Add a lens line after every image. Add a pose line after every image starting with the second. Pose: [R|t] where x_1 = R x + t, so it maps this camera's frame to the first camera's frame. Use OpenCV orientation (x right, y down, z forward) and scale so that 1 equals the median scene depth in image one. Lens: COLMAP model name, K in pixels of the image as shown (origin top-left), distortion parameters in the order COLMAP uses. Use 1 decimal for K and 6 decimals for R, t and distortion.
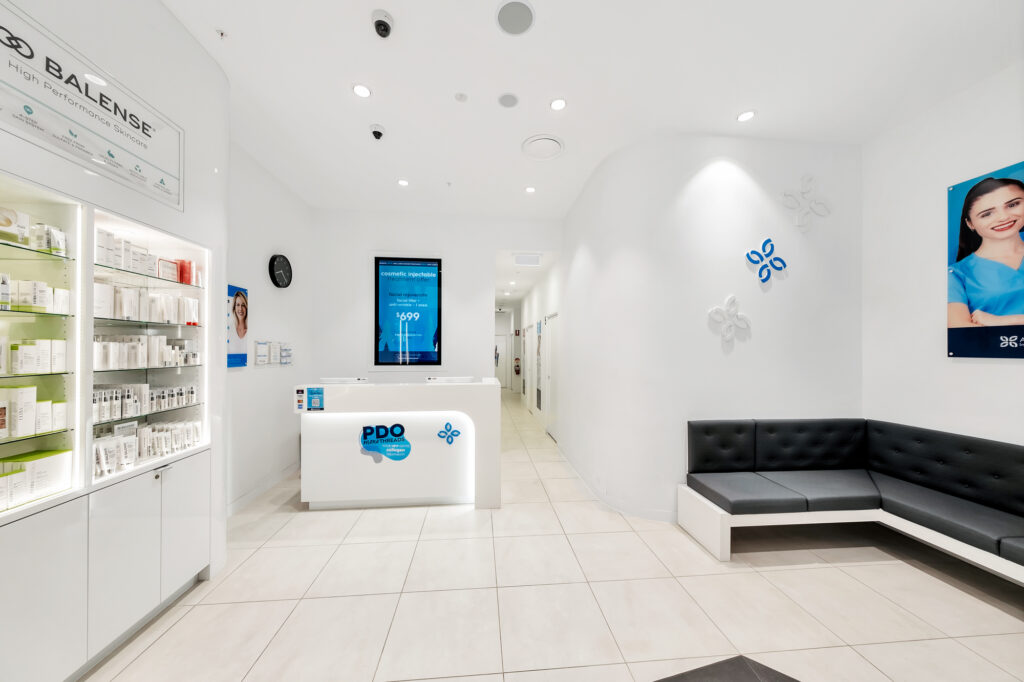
lens RADIAL K [[345.0, 0, 507.5], [0, 345.0, 347.9], [0, 0, 1]] dist [-0.003928, 0.001056]
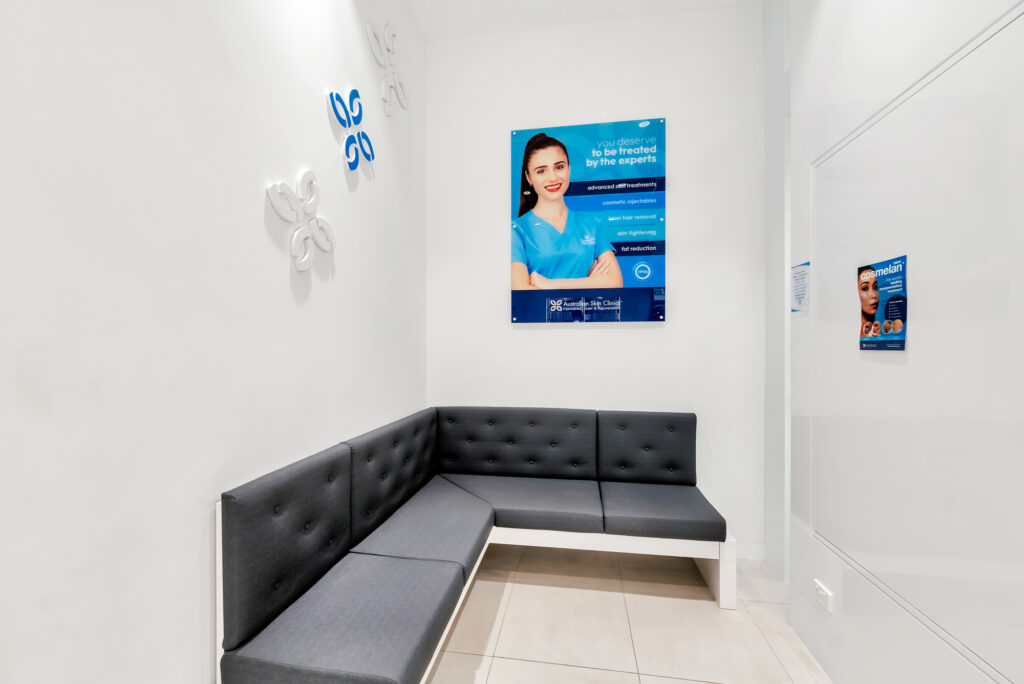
lens RADIAL K [[413.5, 0, 511.7], [0, 413.5, 347.9], [0, 0, 1]] dist [0.003310, -0.000035]
pose [[0.234603, -0.010719, 0.972032, 0.242294], [-0.001713, 0.999933, 0.011440, 0.079791], [-0.972090, -0.004349, 0.234569, 0.751612]]
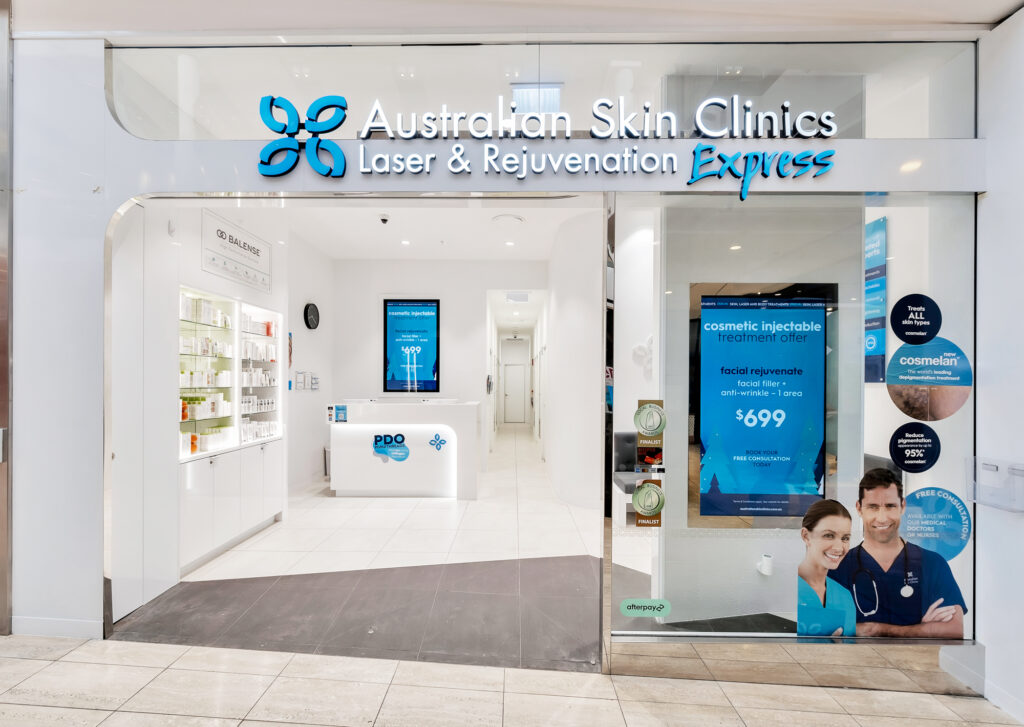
lens RADIAL K [[436.7, 0, 501.0], [0, 436.7, 381.6], [0, 0, 1]] dist [0.000587, -0.000139]
pose [[0.993804, 0.001307, -0.111137, 0.327902], [-0.000911, 0.999993, 0.003617, 0.017861], [0.111141, -0.003493, 0.993799, -0.802382]]
